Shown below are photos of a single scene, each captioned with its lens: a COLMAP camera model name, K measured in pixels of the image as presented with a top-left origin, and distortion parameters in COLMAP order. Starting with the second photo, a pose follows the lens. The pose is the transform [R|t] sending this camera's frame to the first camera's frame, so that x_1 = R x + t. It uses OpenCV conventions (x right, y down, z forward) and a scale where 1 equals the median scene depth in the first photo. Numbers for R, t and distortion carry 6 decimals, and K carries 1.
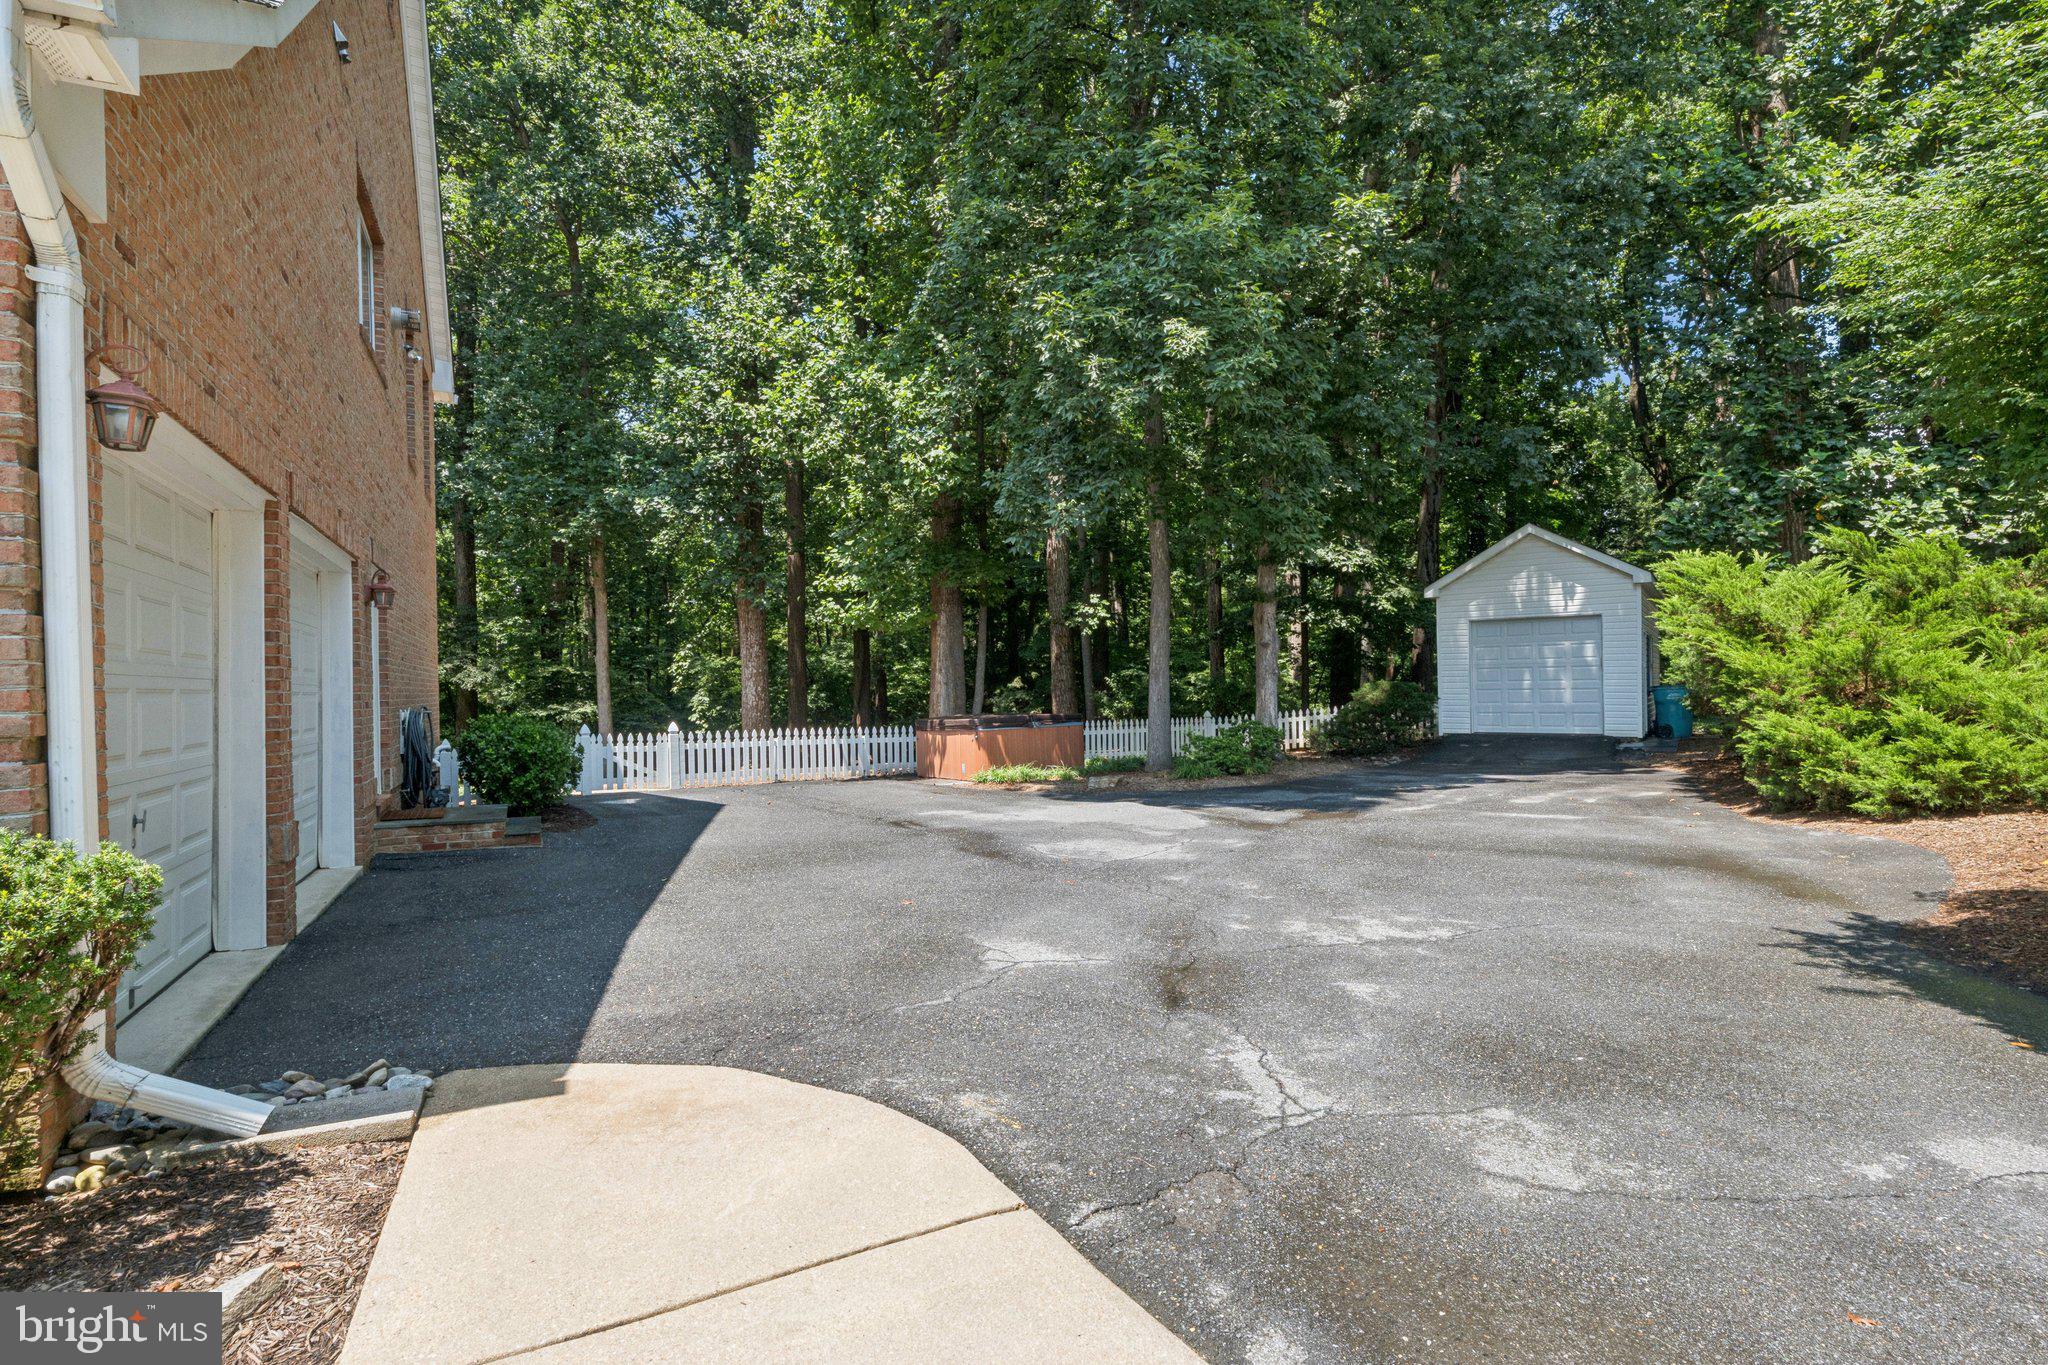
lens RADIAL K [[955.4, 0, 1029.9], [0, 955.4, 680.2], [0, 0, 1]] dist [0.001458, 0.000072]
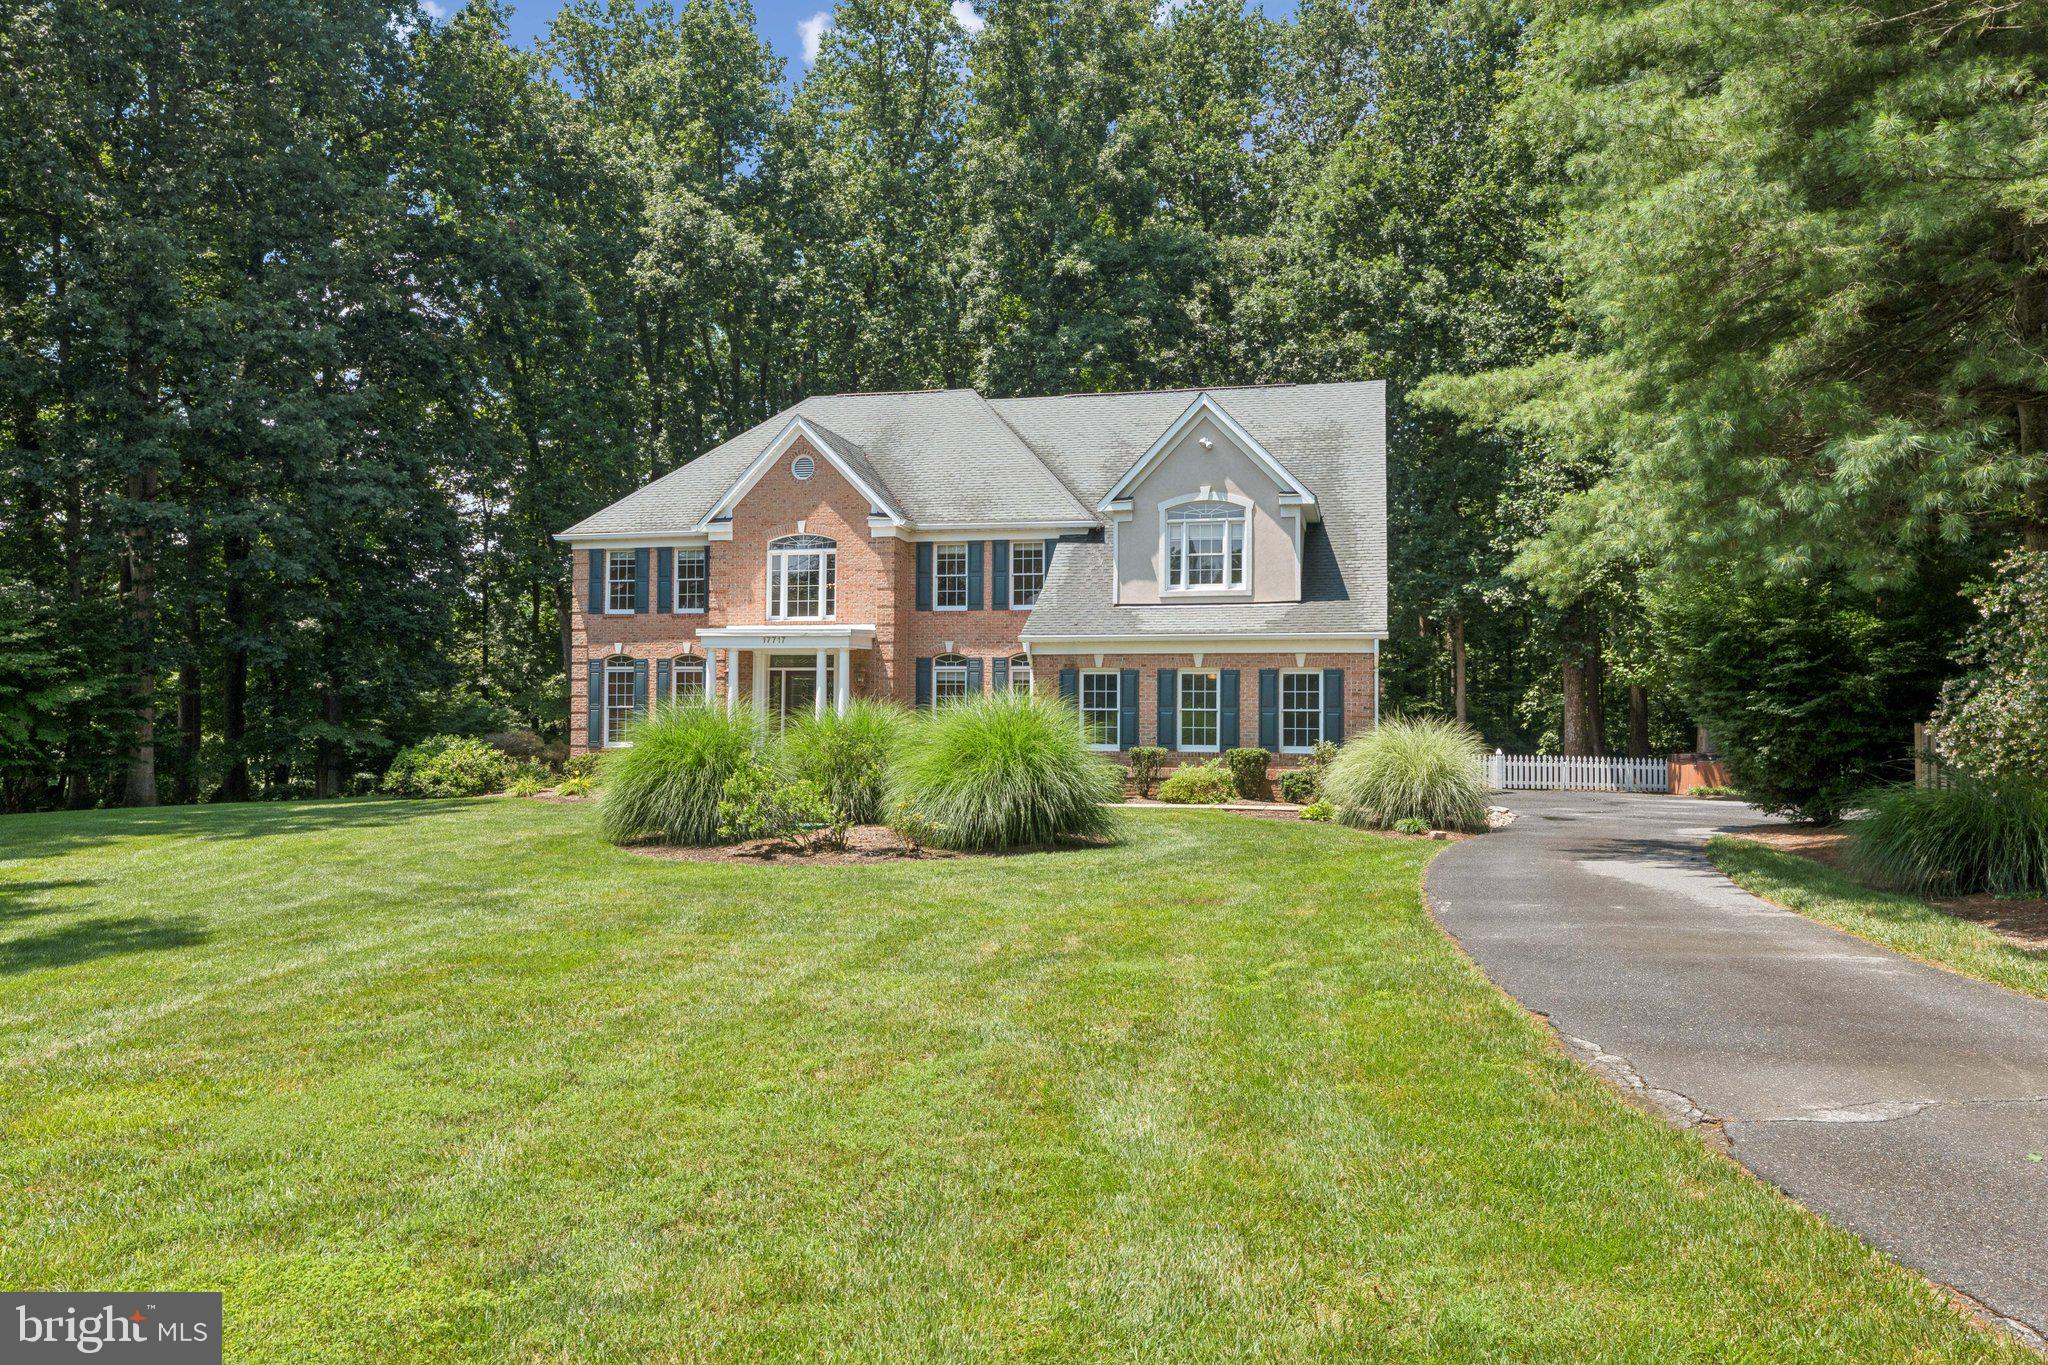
lens RADIAL K [[1408.1, 0, 1025.3], [0, 1408.1, 680.1], [0, 0, 1]] dist [-0.006258, -0.000569]
pose [[0.746576, 0.006295, -0.665271, 0.633307], [-0.018613, 0.999761, -0.011428, -0.030704], [0.665040, 0.020915, 0.746515, -1.362009]]
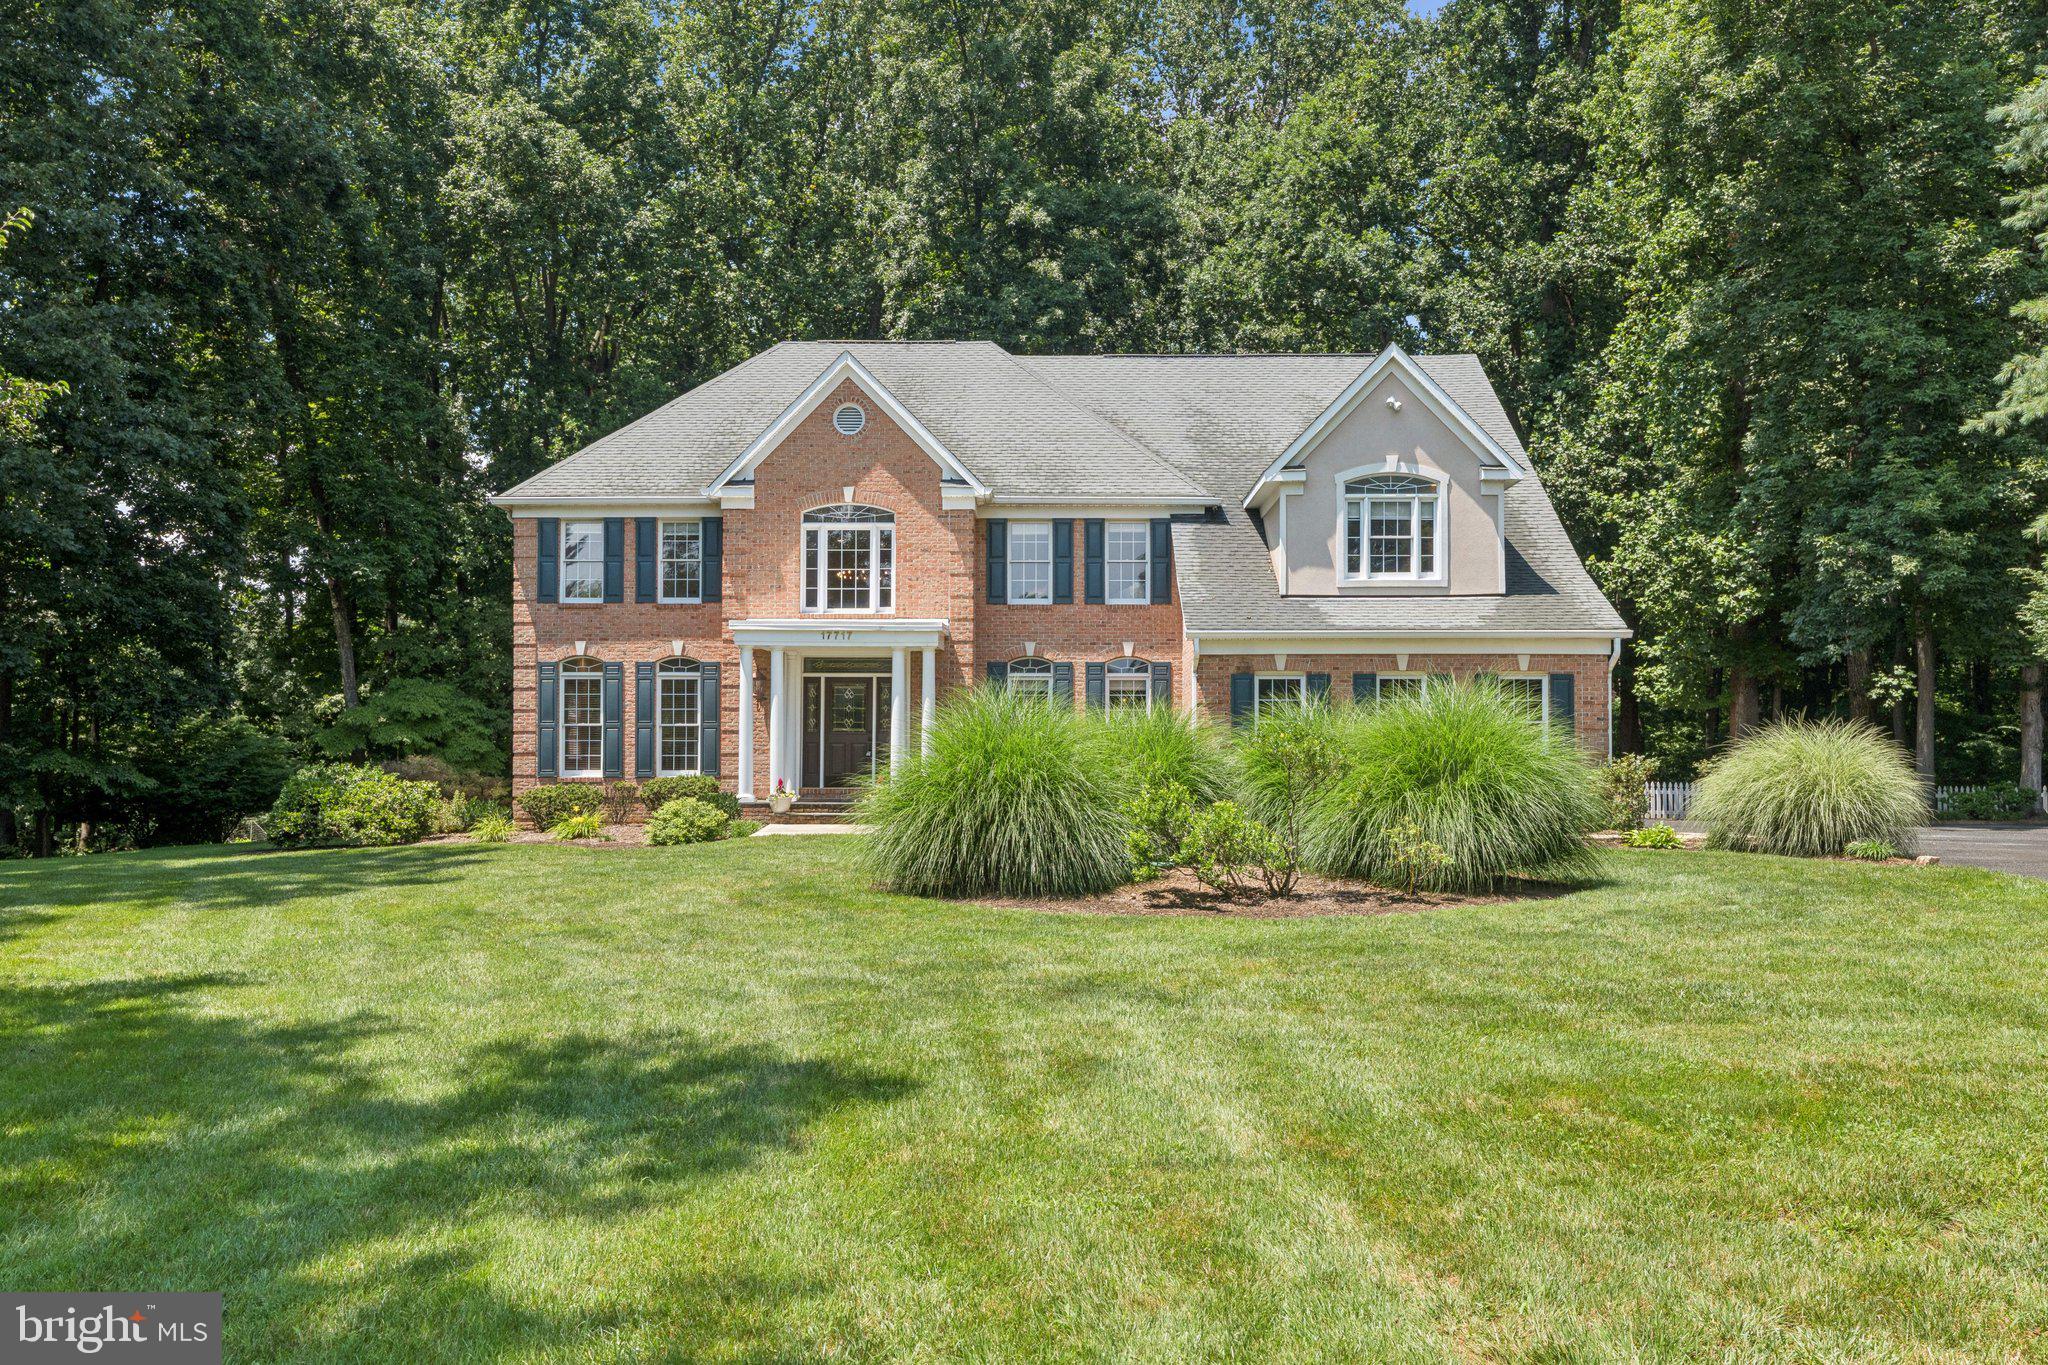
lens RADIAL K [[1503.8, 0, 1020.8], [0, 1503.8, 731.9], [0, 0, 1]] dist [-0.005774, 0.004863]
pose [[0.874834, 0.011127, -0.484294, 0.046572], [-0.016497, 0.999841, -0.006828, 0.008924], [0.484141, 0.013963, 0.874879, -1.459823]]
